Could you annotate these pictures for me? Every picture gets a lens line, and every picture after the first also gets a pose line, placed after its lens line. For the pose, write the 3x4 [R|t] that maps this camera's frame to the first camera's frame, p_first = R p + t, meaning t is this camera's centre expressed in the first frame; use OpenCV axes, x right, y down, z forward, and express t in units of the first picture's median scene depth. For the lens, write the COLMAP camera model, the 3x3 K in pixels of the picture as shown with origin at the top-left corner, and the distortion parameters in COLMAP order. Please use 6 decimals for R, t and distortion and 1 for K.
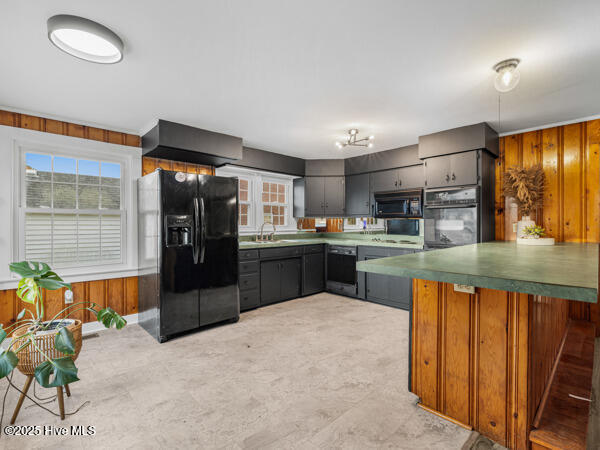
lens RADIAL K [[290.9, 0, 300.0], [0, 290.9, 225.0], [0, 0, 1]] dist [-0.001024, -0.000267]
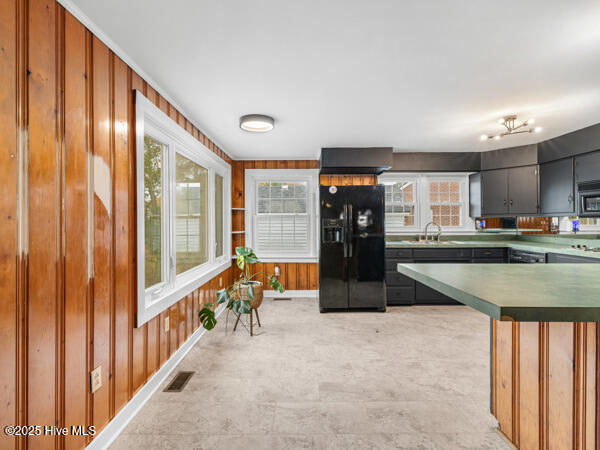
lens RADIAL K [[290.3, 0, 295.9], [0, 290.3, 219.0], [0, 0, 1]] dist [-0.000035, -0.000245]
pose [[0.718726, -0.007173, -0.695257, 0.333188], [0.001701, 0.999962, -0.008558, -0.019401], [0.695292, 0.004968, 0.718711, -0.052088]]
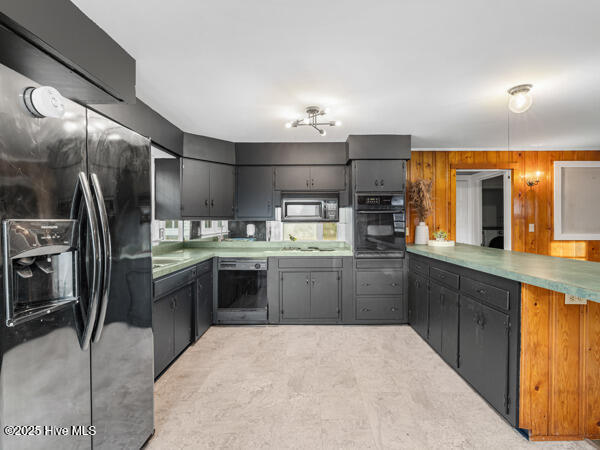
lens RADIAL K [[290.9, 0, 300.0], [0, 290.9, 225.0], [0, 0, 1]] dist [-0.001024, -0.000267]
pose [[0.684962, -0.005942, 0.728555, -0.401994], [0.005382, 0.999981, 0.003095, -0.022421], [-0.728559, 0.001801, 0.684980, 0.508543]]
